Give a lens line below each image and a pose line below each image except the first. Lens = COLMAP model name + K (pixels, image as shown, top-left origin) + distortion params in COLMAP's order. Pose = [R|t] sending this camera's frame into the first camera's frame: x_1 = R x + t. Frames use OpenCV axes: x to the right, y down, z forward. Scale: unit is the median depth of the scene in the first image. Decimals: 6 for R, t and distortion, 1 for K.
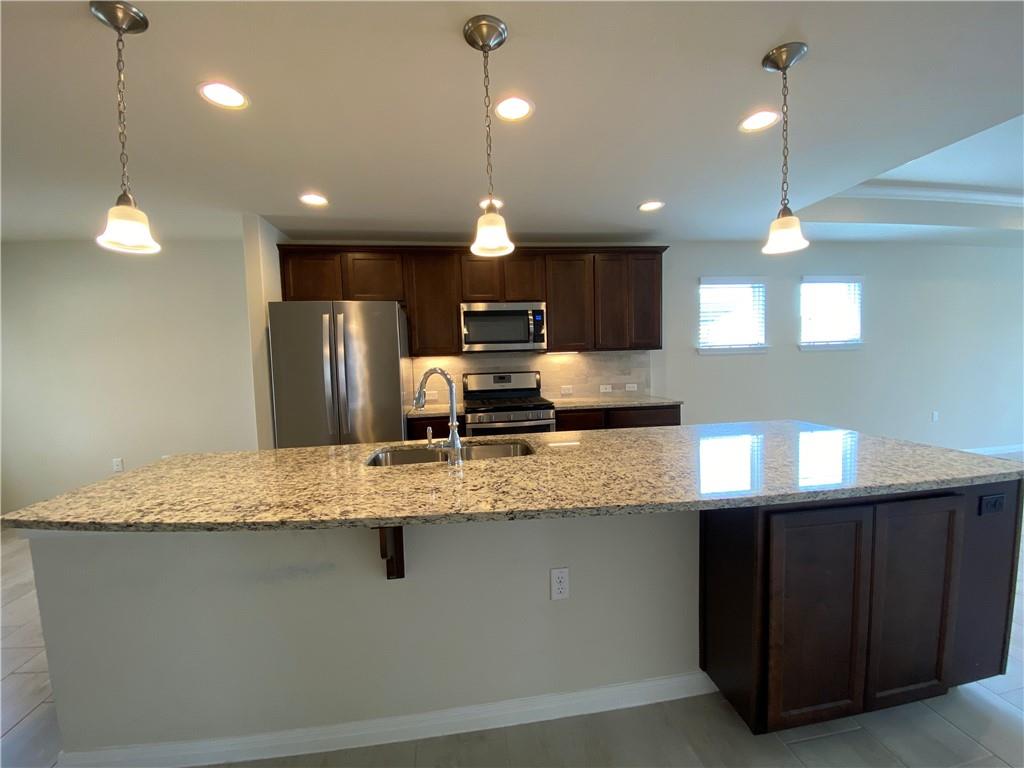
lens RADIAL K [[407.8, 0, 512.1], [0, 407.8, 387.6], [0, 0, 1]] dist [-0.022792, -0.001723]
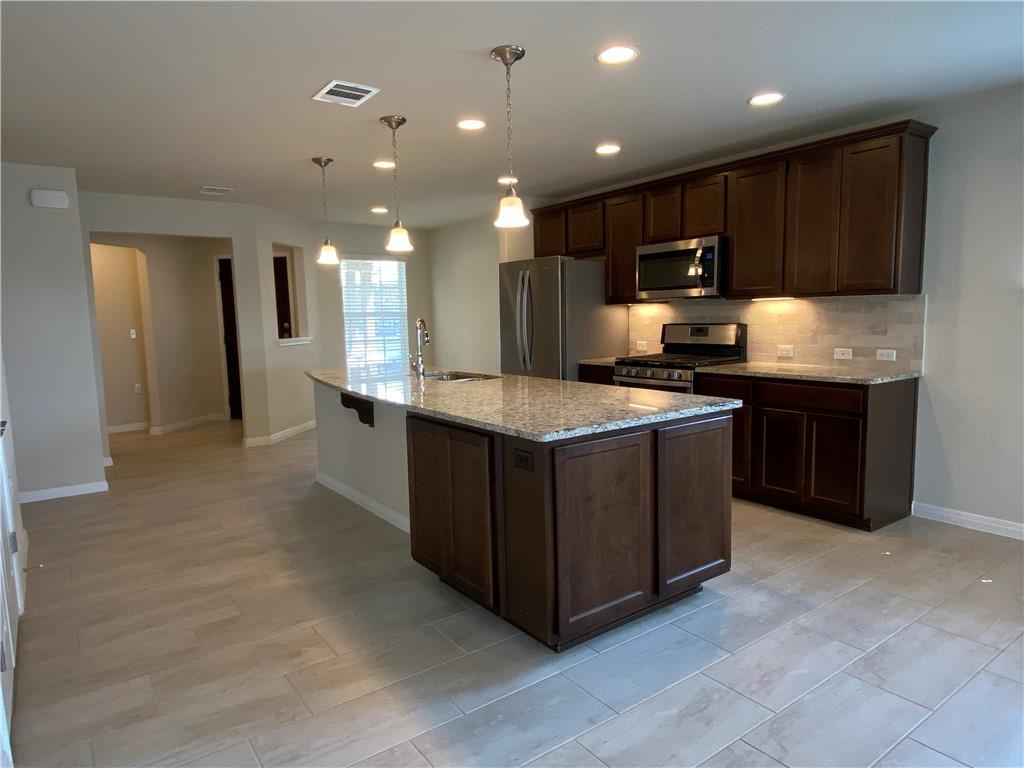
lens RADIAL K [[650.8, 0, 509.2], [0, 650.8, 387.4], [0, 0, 1]] dist [0.010068, -0.000802]
pose [[0.468530, 0.121698, -0.875025, 1.212329], [-0.051710, 0.992546, 0.110355, -0.042918], [0.881933, -0.006457, 0.471331, 0.051445]]
